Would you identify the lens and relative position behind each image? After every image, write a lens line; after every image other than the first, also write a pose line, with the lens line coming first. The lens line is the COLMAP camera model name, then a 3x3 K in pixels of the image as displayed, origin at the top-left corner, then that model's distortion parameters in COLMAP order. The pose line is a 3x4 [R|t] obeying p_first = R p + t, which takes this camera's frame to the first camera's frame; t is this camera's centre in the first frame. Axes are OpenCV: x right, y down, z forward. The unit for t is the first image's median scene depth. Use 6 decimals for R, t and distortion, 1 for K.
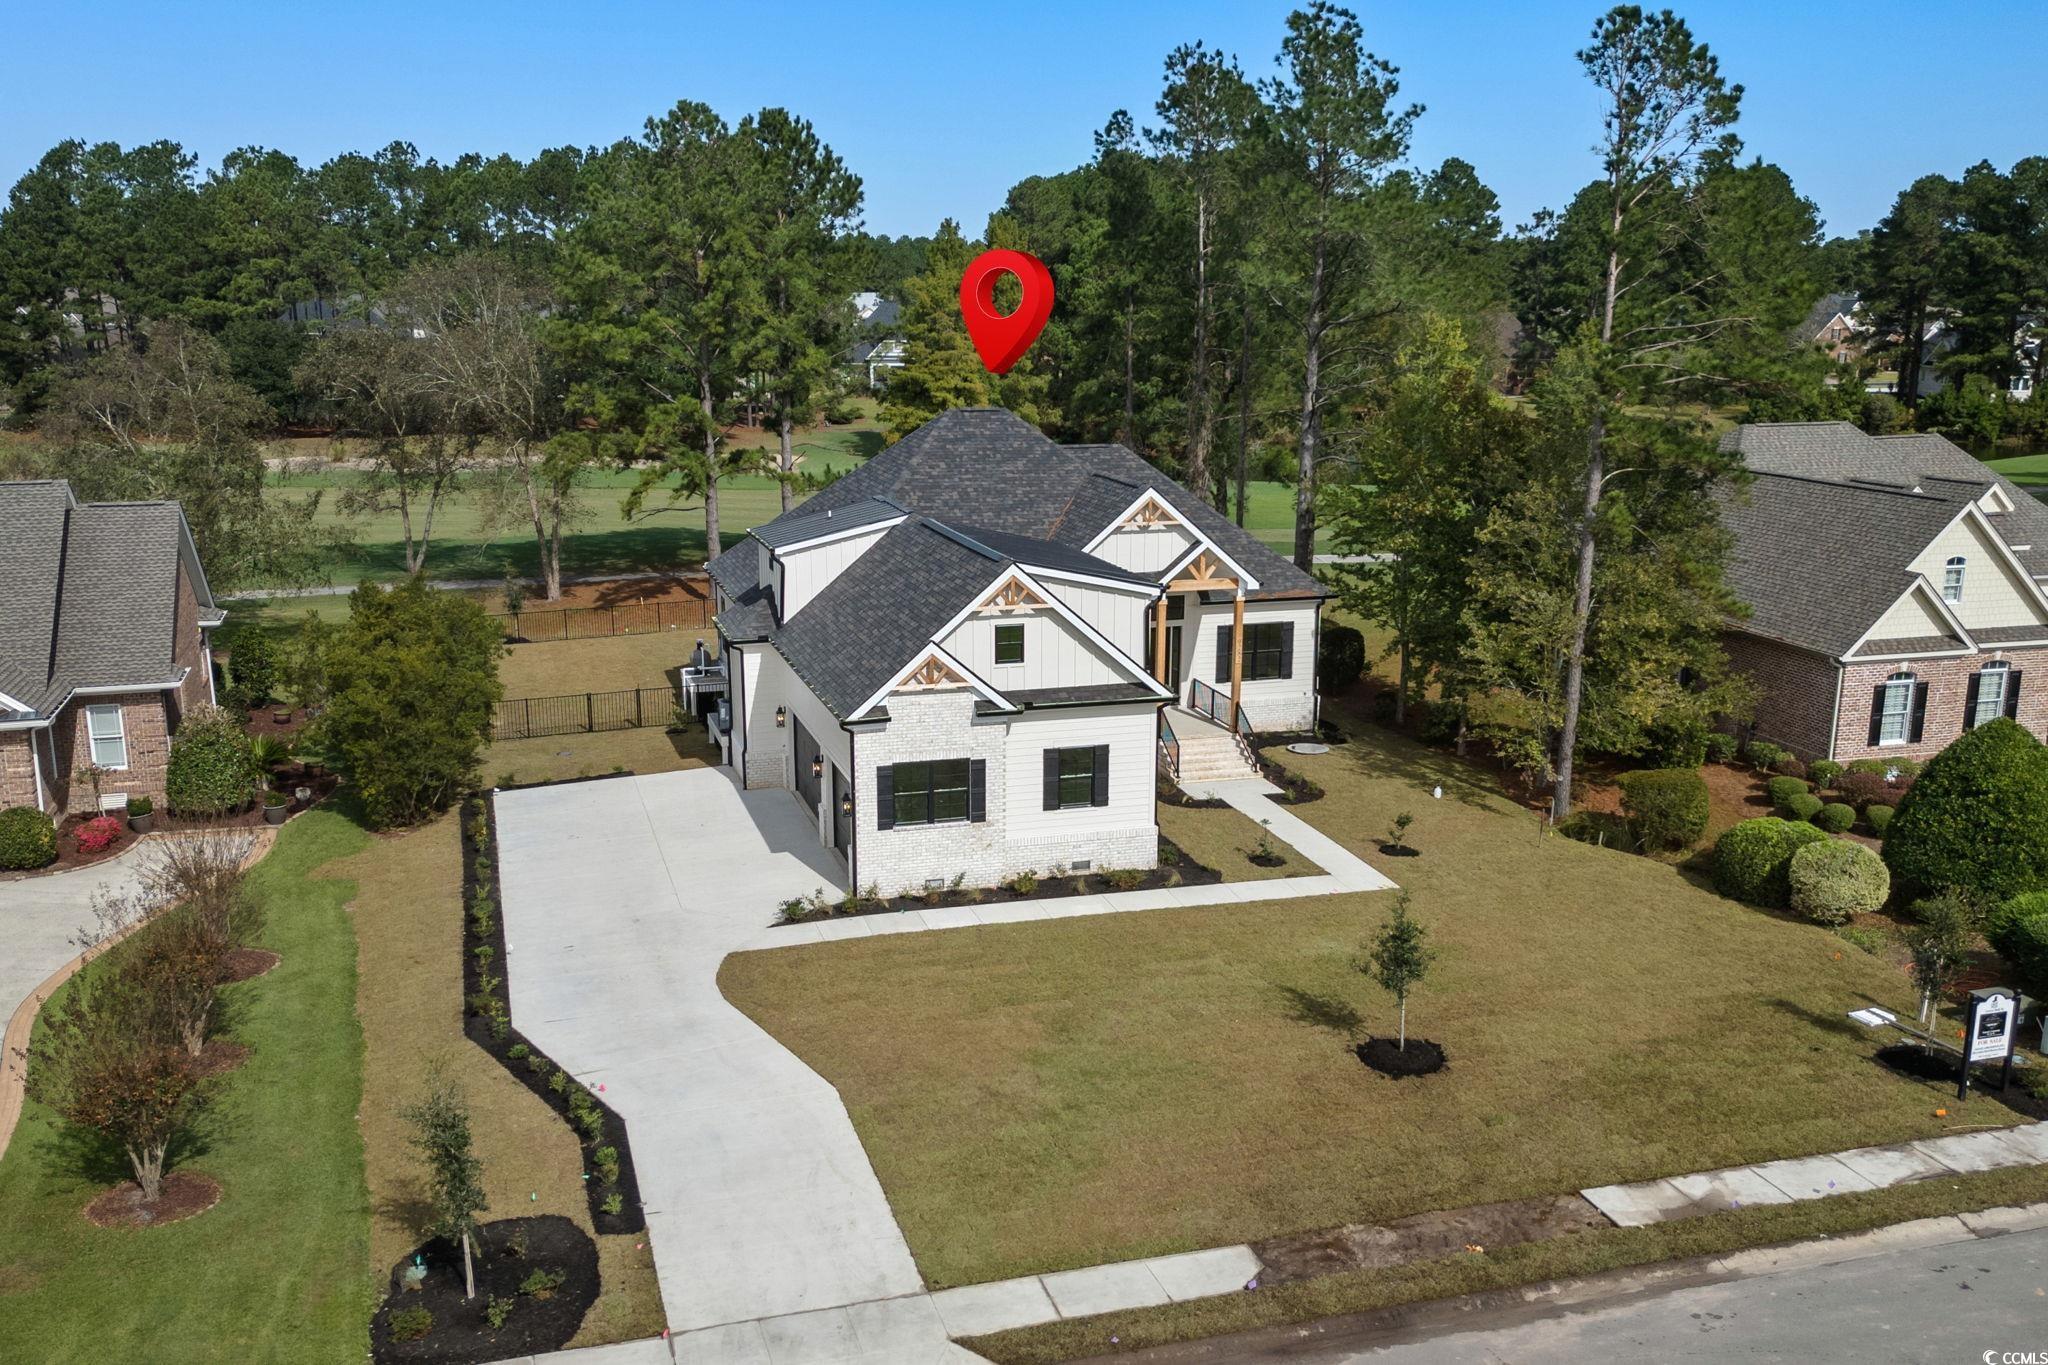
lens RADIAL K [[1815.1, 0, 1038.1], [0, 1815.1, 693.1], [0, 0, 1]] dist [0.030236, 0.005608]
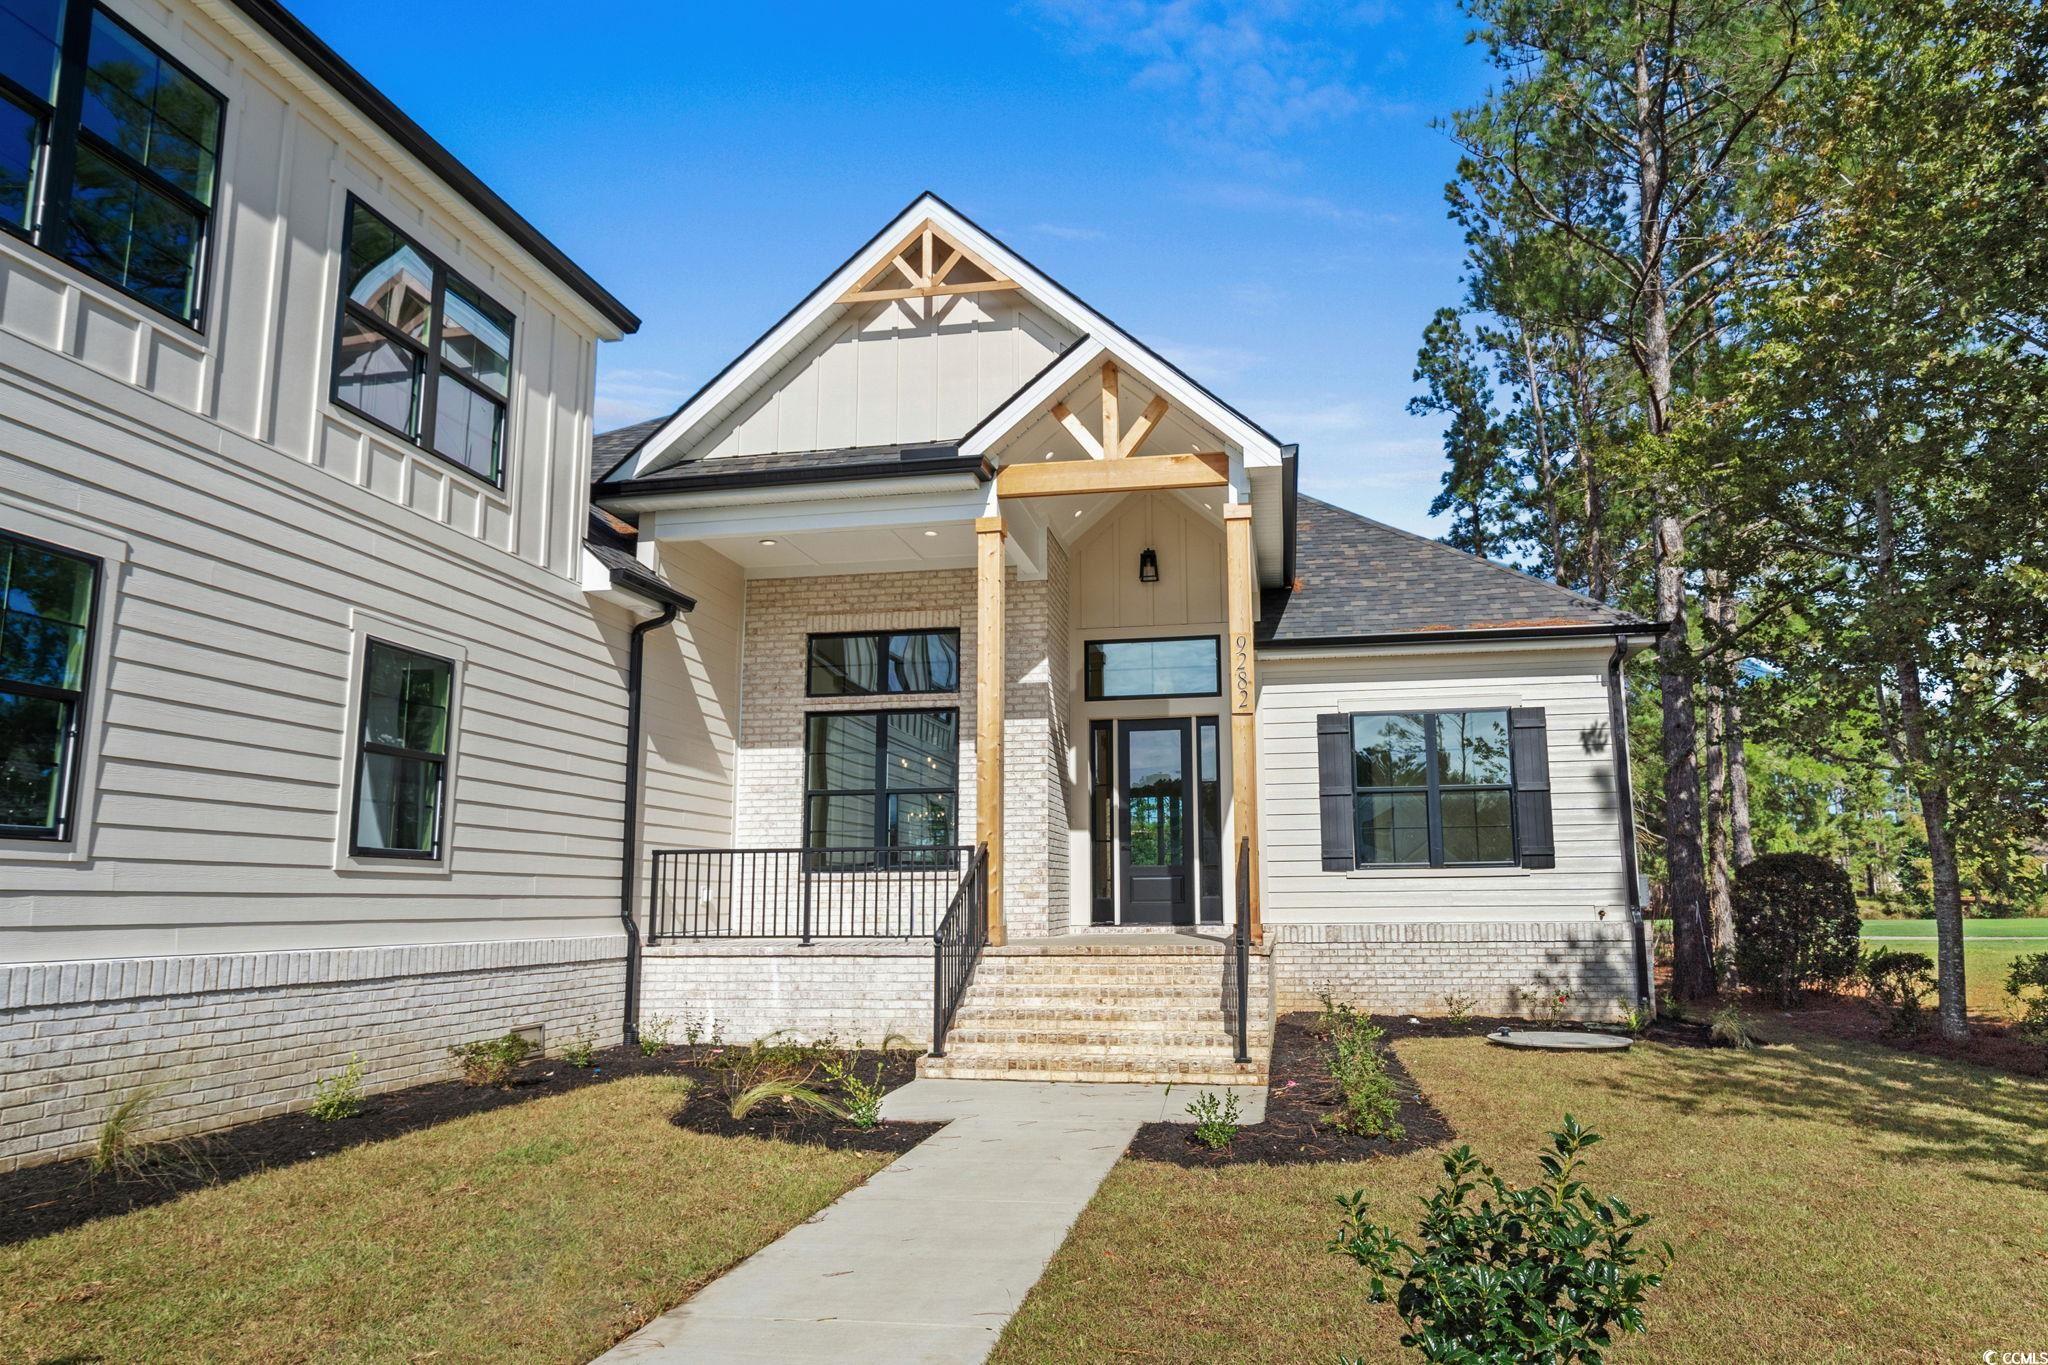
lens RADIAL K [[1259.8, 0, 1044.6], [0, 1259.8, 694.2], [0, 0, 1]] dist [-0.006623, 0.003446]
pose [[0.880417, -0.080221, -0.467365, 0.226257], [-0.098837, 0.932897, -0.346317, 0.071292], [0.463785, 0.351096, 0.813409, 1.012842]]
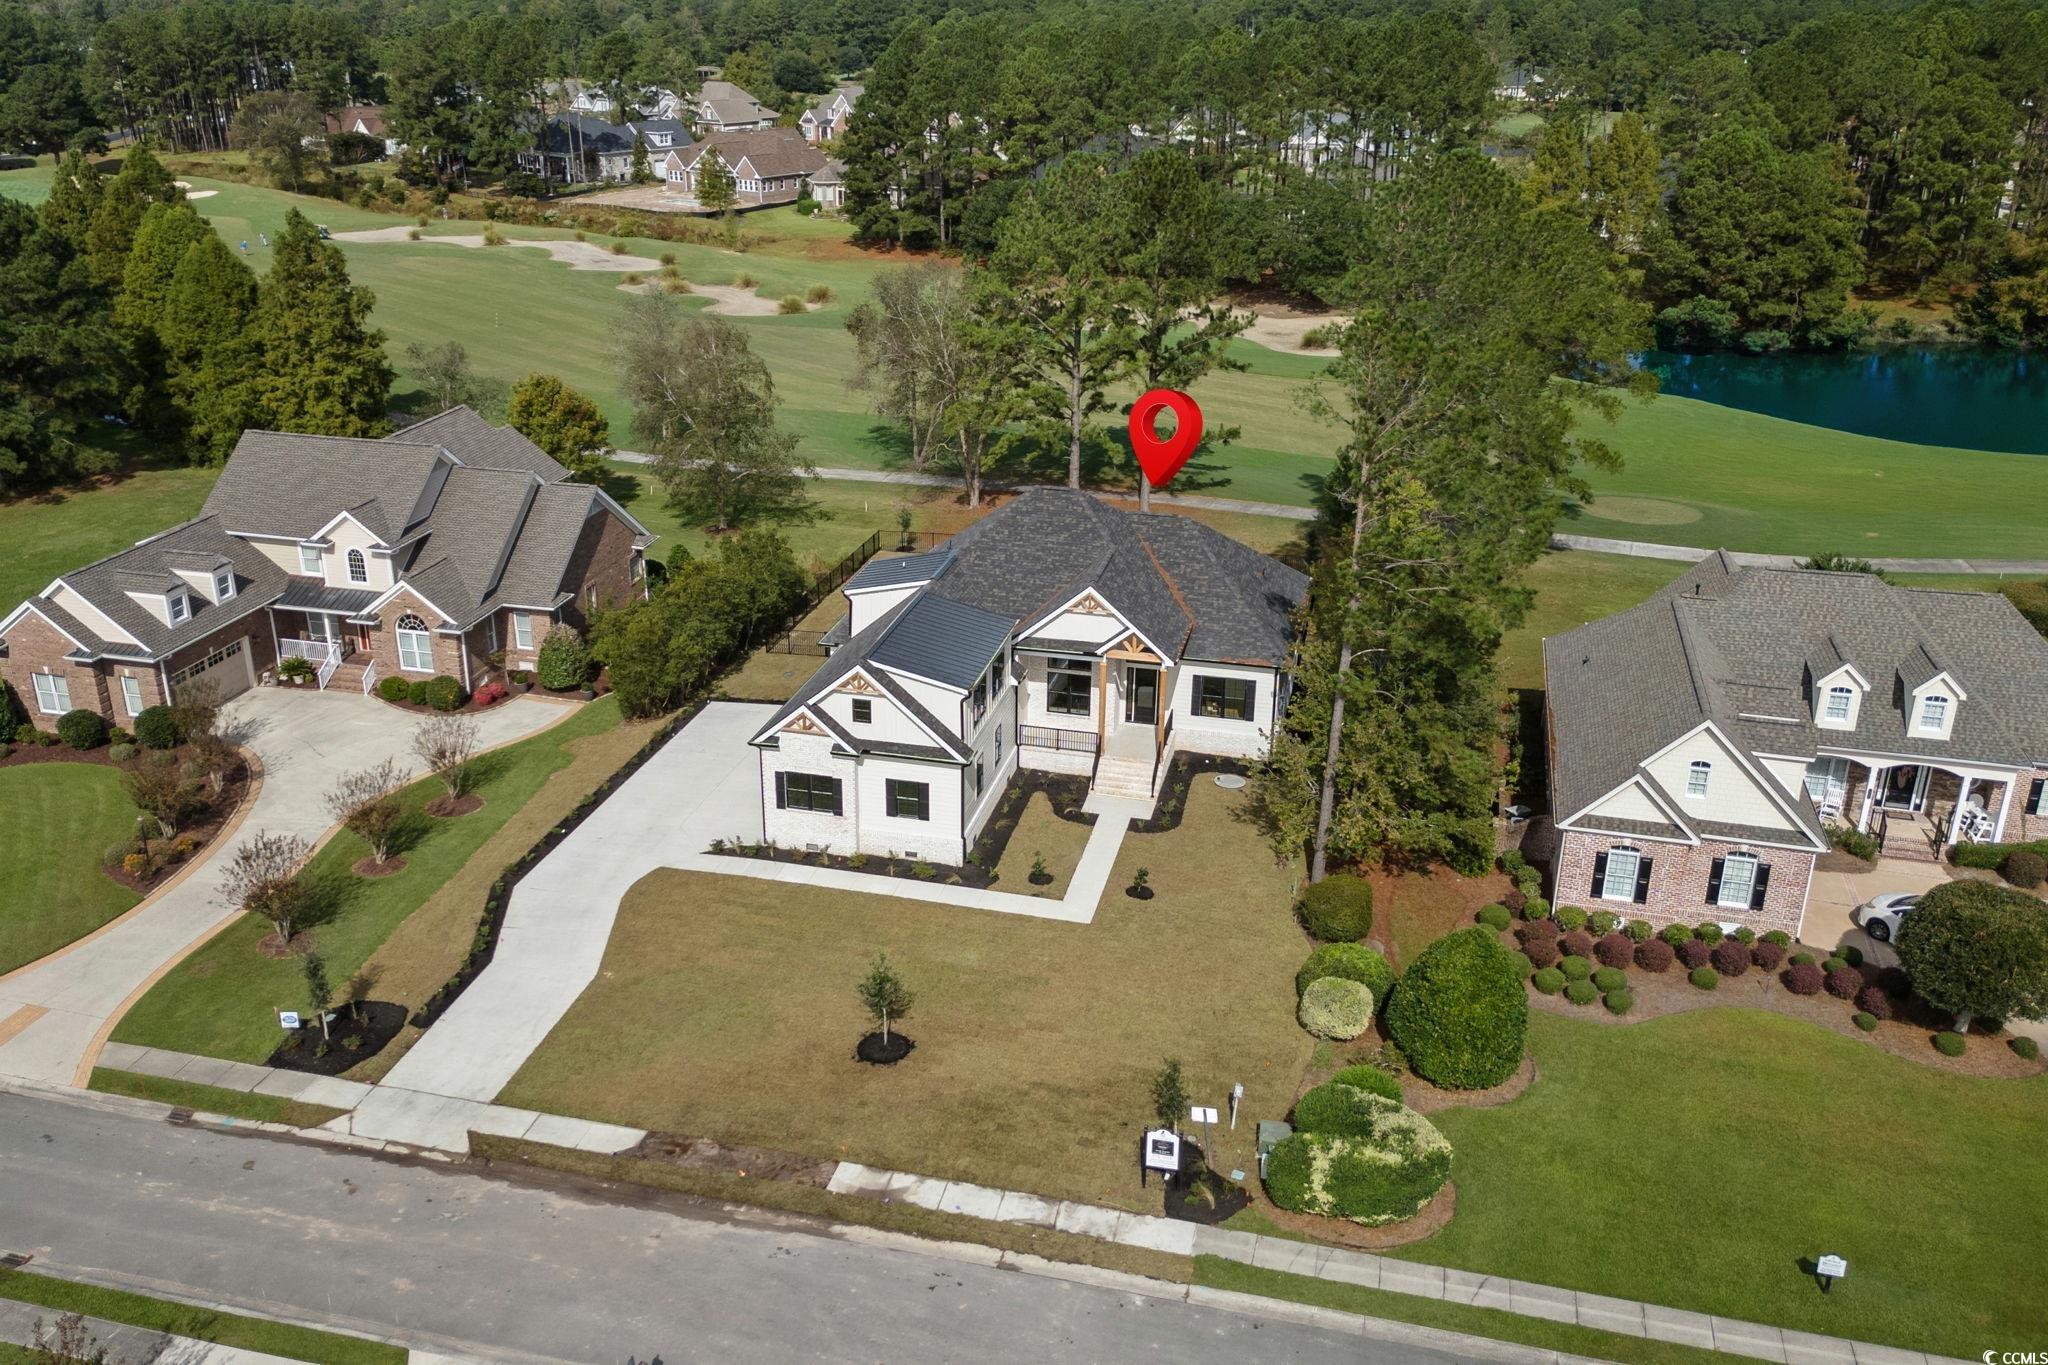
lens RADIAL K [[1659.2, 0, 1012.5], [0, 1659.2, 670.8], [0, 0, 1]] dist [0.066166, -0.006096]
pose [[0.861880, 0.192147, -0.469299, 0.738502], [-0.117999, 0.976023, 0.182907, -0.328165], [0.493192, -0.102267, 0.863888, -0.152591]]
